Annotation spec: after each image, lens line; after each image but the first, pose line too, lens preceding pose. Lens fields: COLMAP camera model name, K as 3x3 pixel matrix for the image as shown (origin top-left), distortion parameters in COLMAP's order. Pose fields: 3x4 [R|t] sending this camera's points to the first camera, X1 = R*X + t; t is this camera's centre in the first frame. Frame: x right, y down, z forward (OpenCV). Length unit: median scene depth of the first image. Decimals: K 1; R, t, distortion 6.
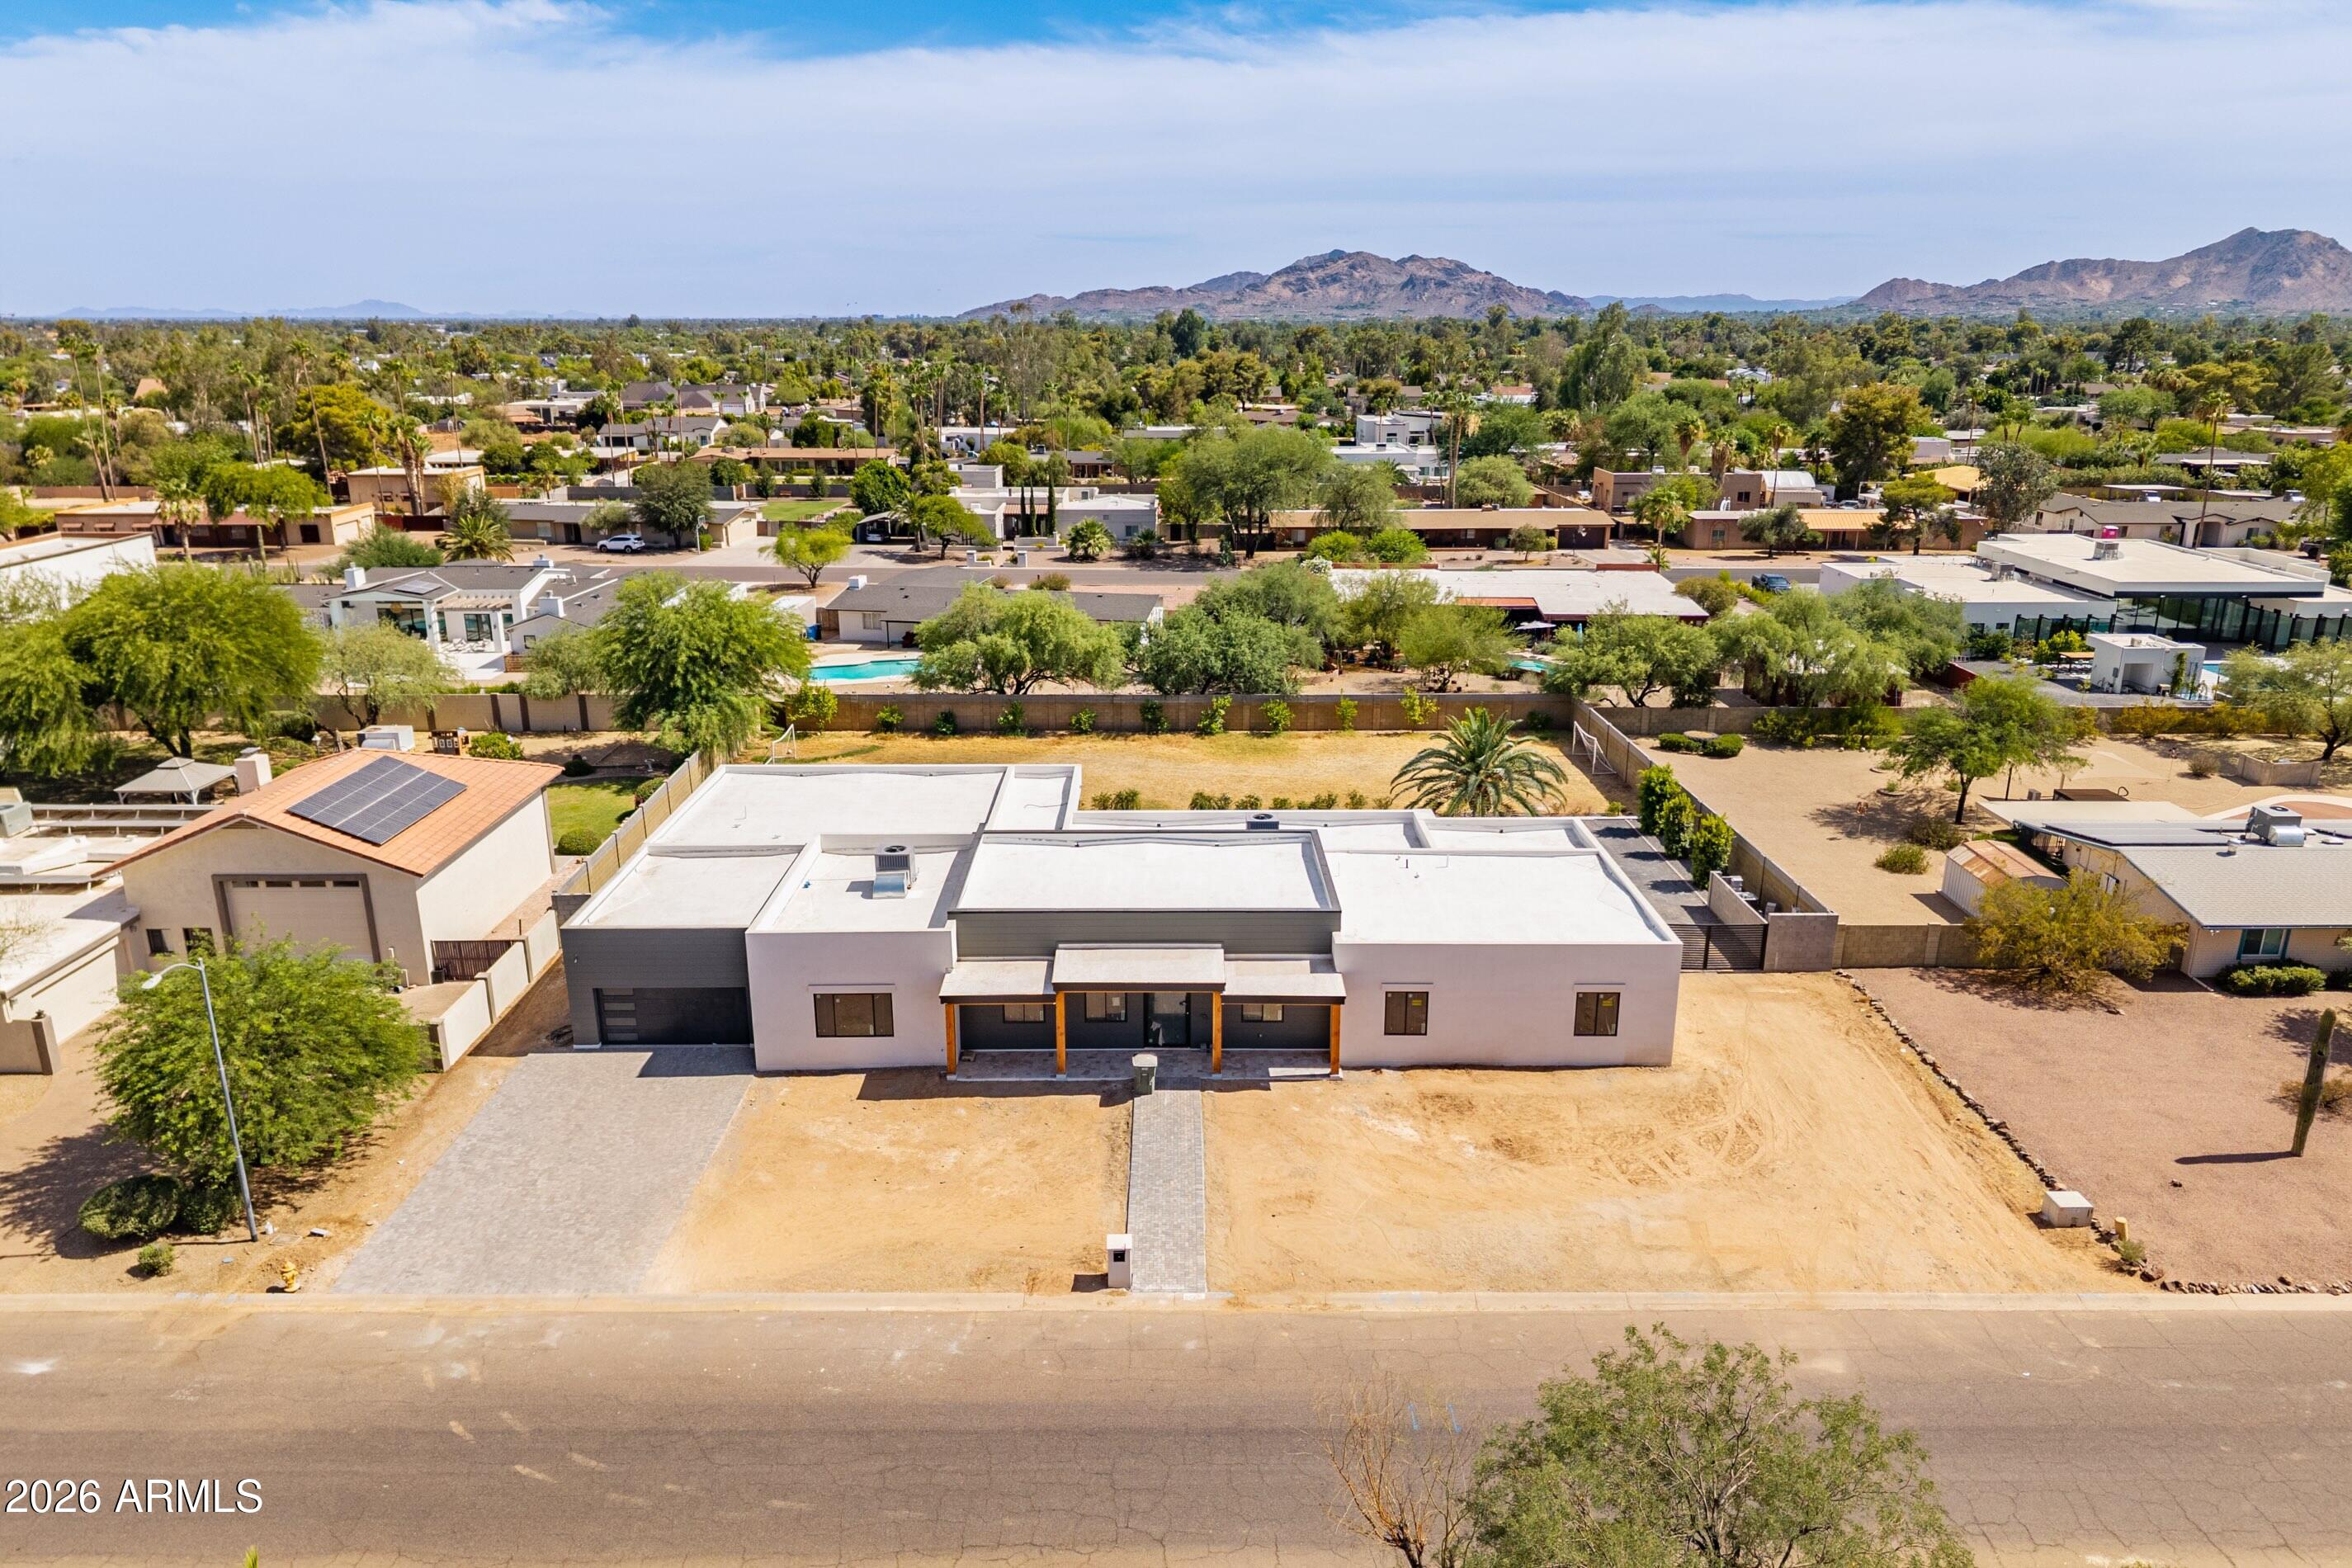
lens RADIAL K [[1550.2, 0, 1180.4], [0, 1550.2, 860.3], [0, 0, 1]] dist [0.014746, -0.014675]
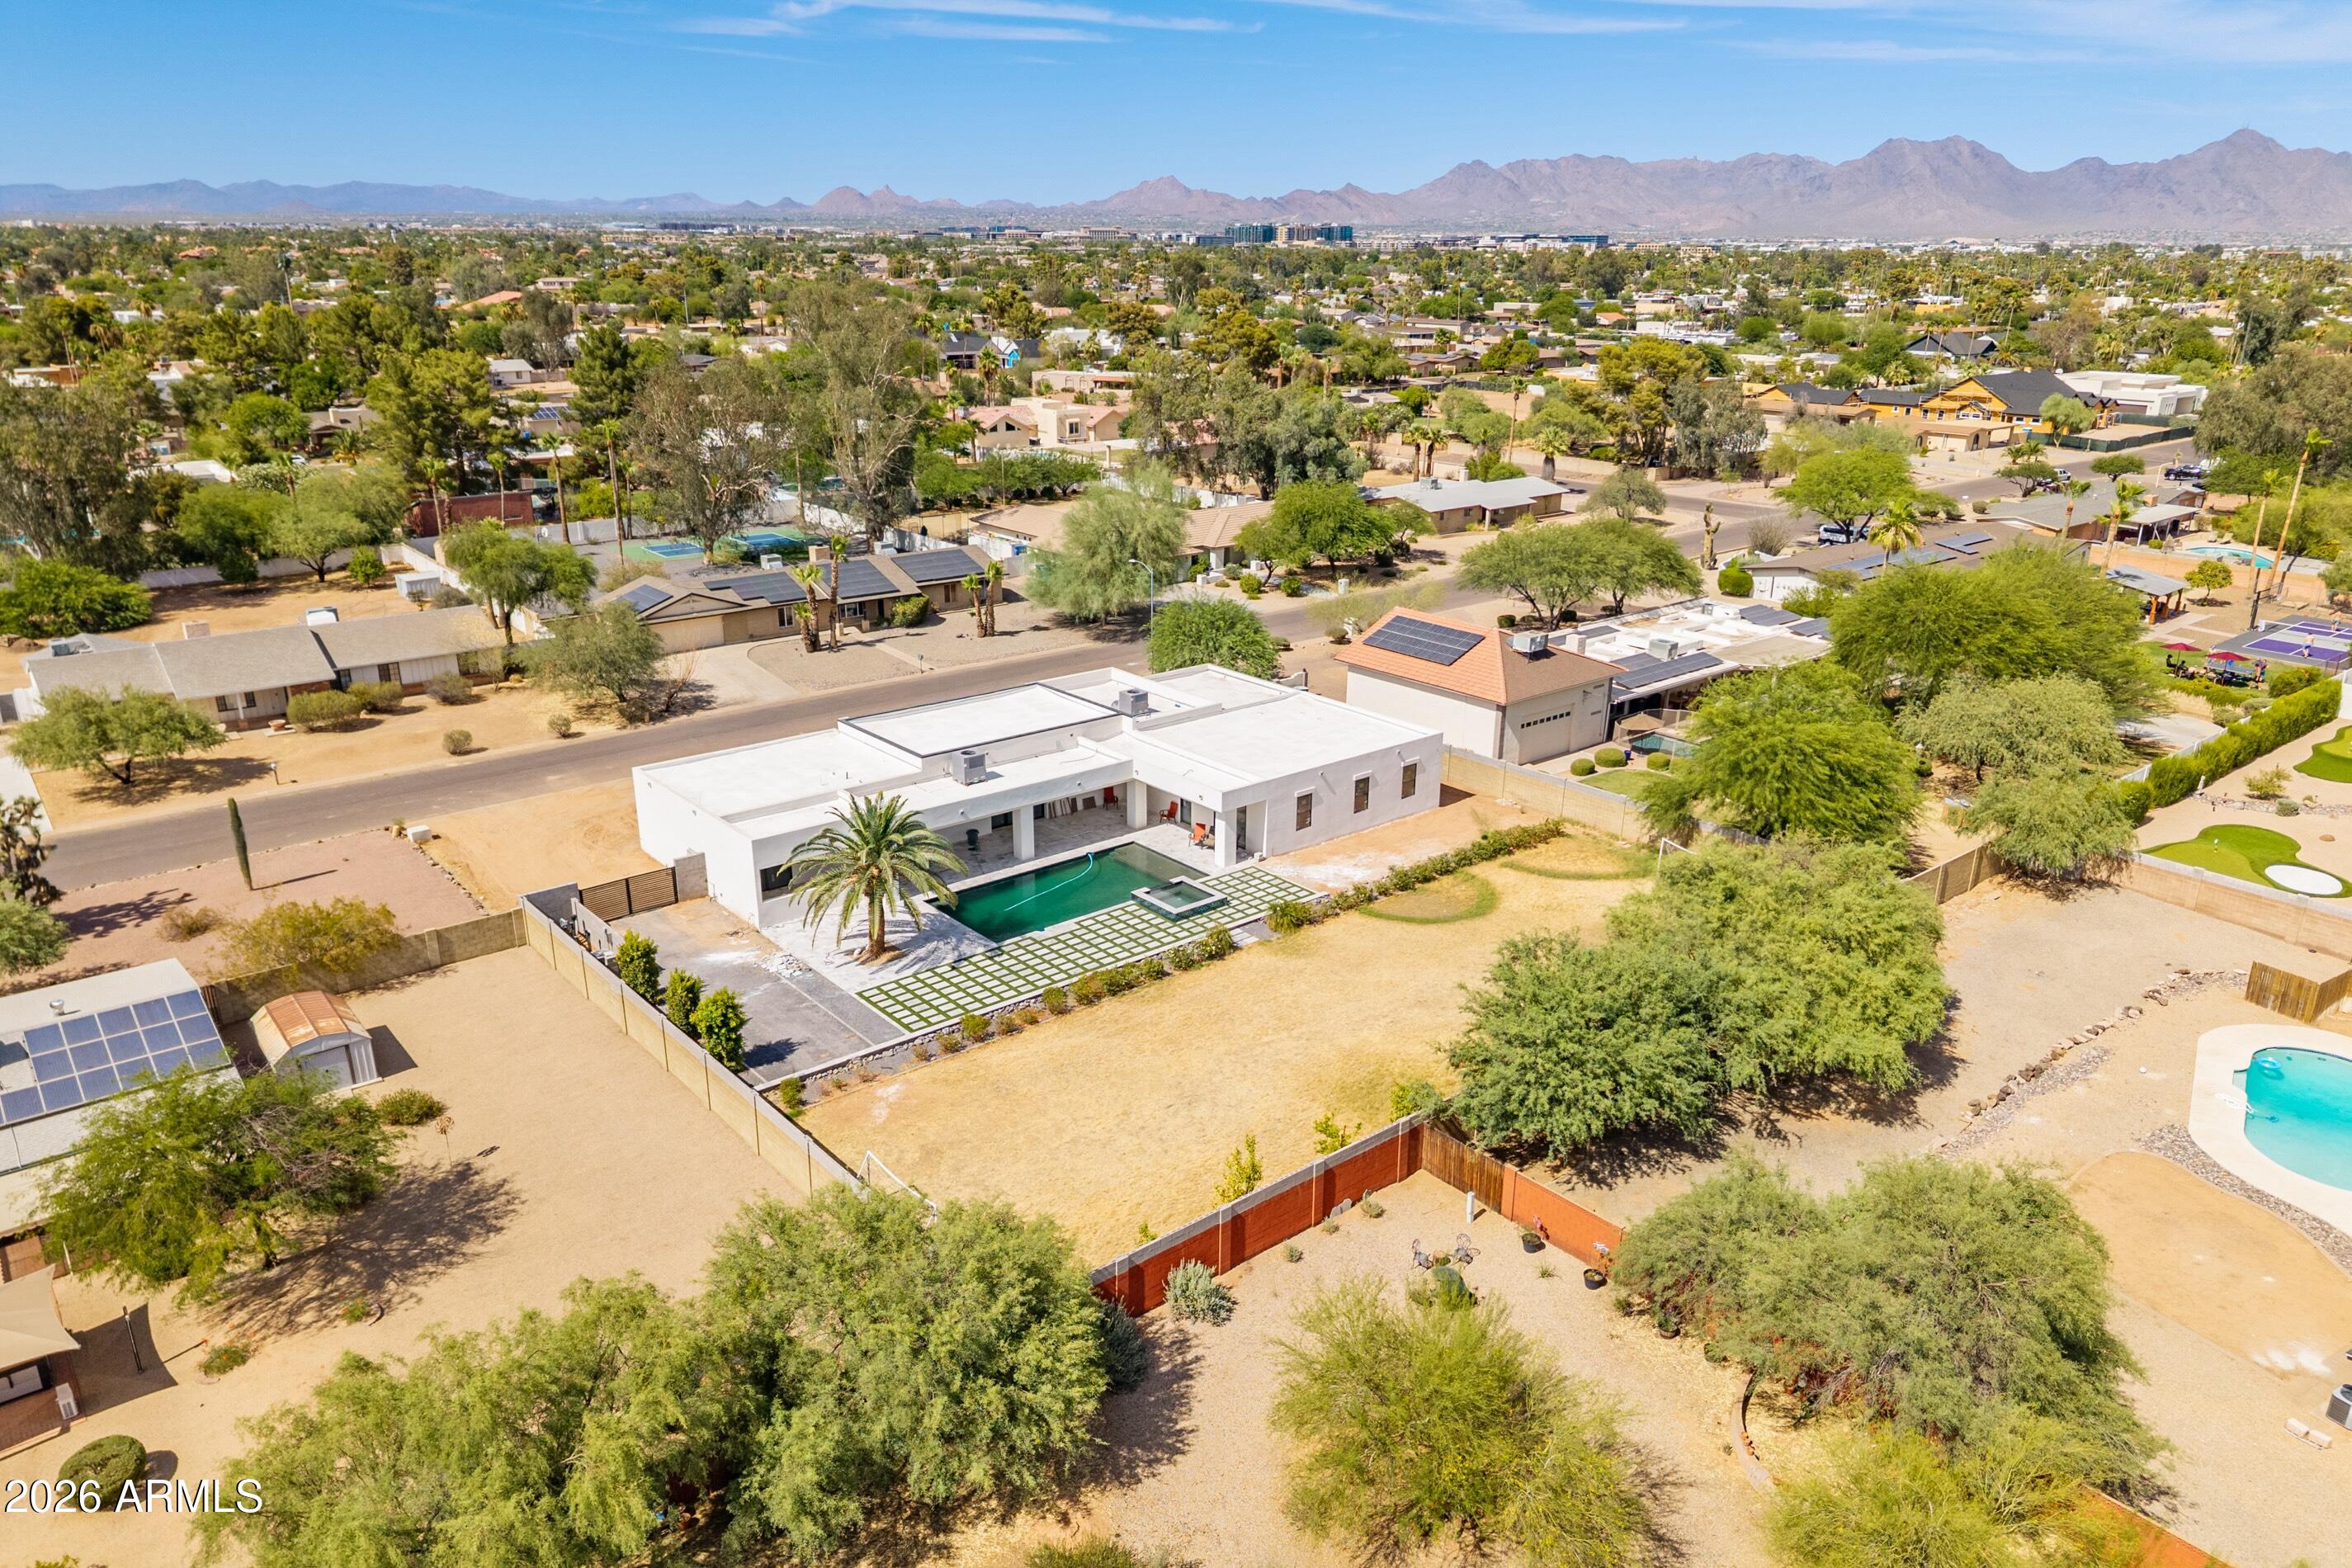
lens RADIAL K [[1550.2, 0, 1180.4], [0, 1550.2, 860.3], [0, 0, 1]] dist [0.014746, -0.014675]
pose [[-0.774242, 0.229747, -0.589717, 0.713549], [-0.214035, 0.781832, 0.585600, -0.768571], [0.595600, 0.579616, -0.556153, 1.907504]]
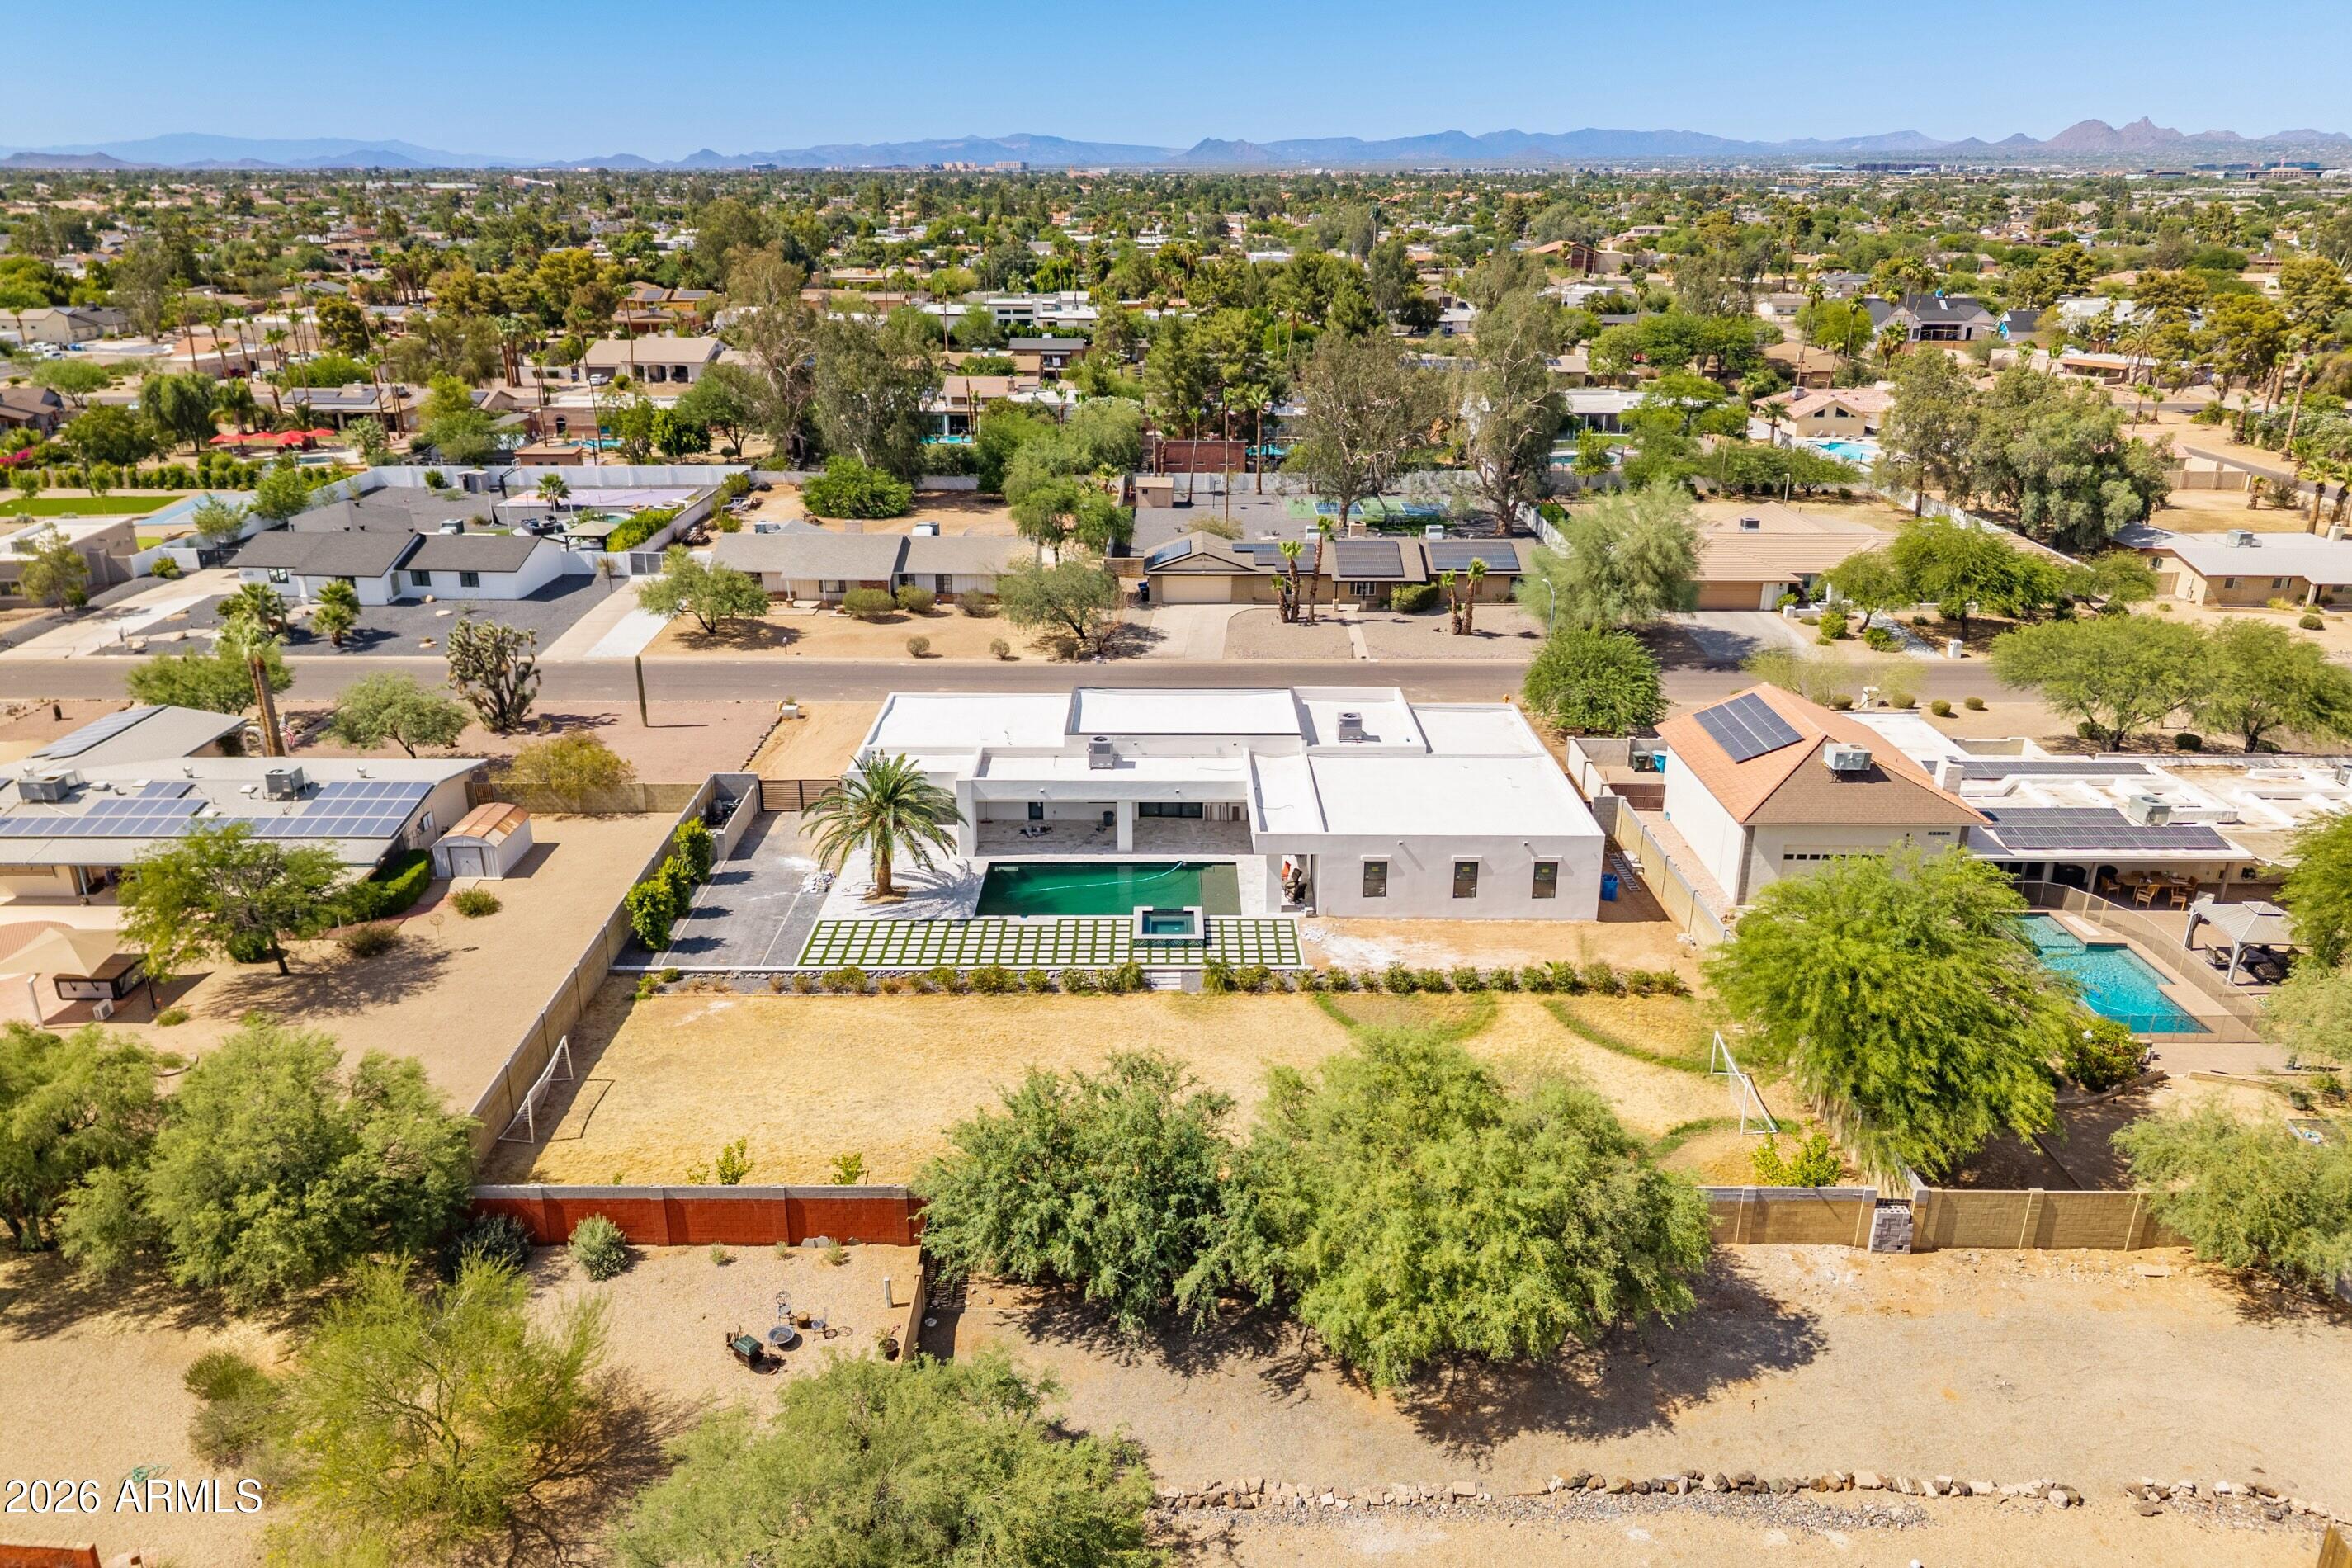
lens RADIAL K [[1552.3, 0, 1176.0], [0, 1552.3, 784.0], [0, 0, 1]] dist [0.028359, -0.030534]
pose [[-0.999984, -0.003899, 0.004167, -0.020055], [-0.000260, 0.760626, 0.649190, -0.898058], [-0.005700, 0.649179, -0.760615, 2.092058]]
